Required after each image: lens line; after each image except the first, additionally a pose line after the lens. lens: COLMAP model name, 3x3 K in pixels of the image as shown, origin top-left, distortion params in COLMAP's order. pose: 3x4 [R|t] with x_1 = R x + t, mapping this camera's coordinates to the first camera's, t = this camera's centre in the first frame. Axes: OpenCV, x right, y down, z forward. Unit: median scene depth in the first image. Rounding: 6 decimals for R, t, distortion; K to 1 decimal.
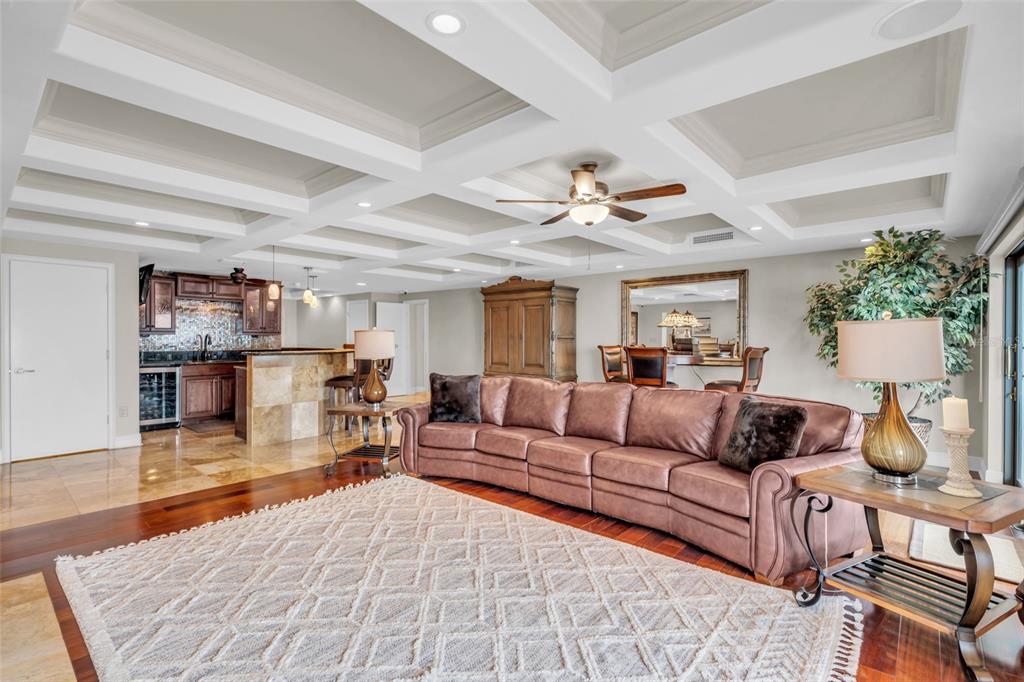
lens RADIAL K [[471.2, 0, 510.1], [0, 471.2, 338.6], [0, 0, 1]] dist [-0.001757, -0.000191]
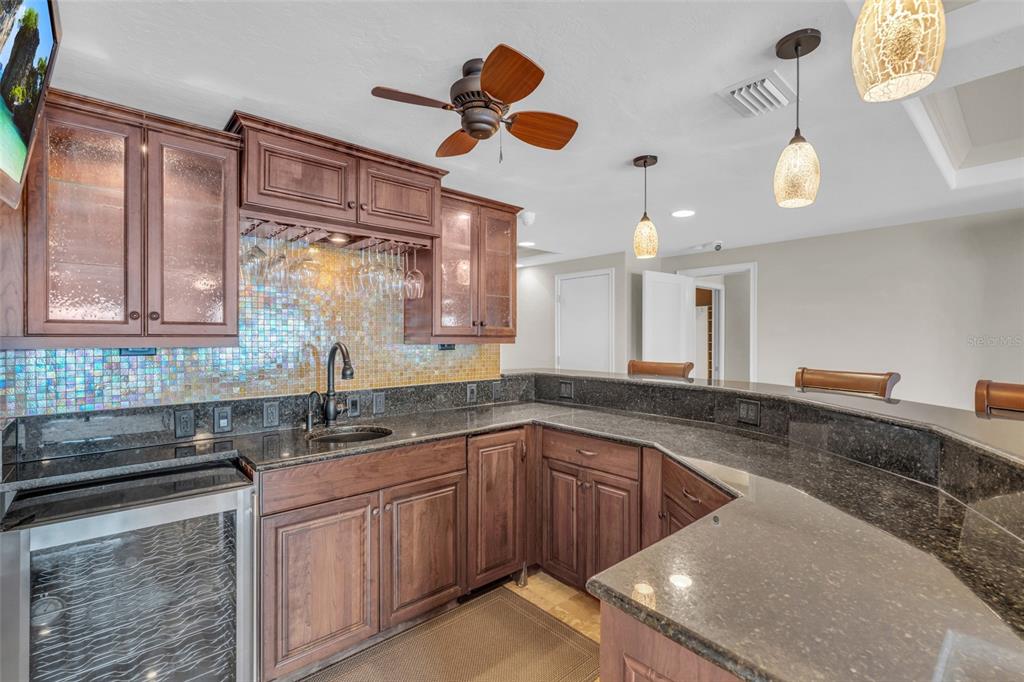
lens RADIAL K [[471.2, 0, 514.7], [0, 471.2, 340.4], [0, 0, 1]] dist [-0.001757, -0.000191]
pose [[0.991301, -0.001065, -0.131612, -0.508845], [0.001247, 0.999998, 0.001304, -0.012233], [0.131611, -0.001457, 0.991300, 0.739187]]
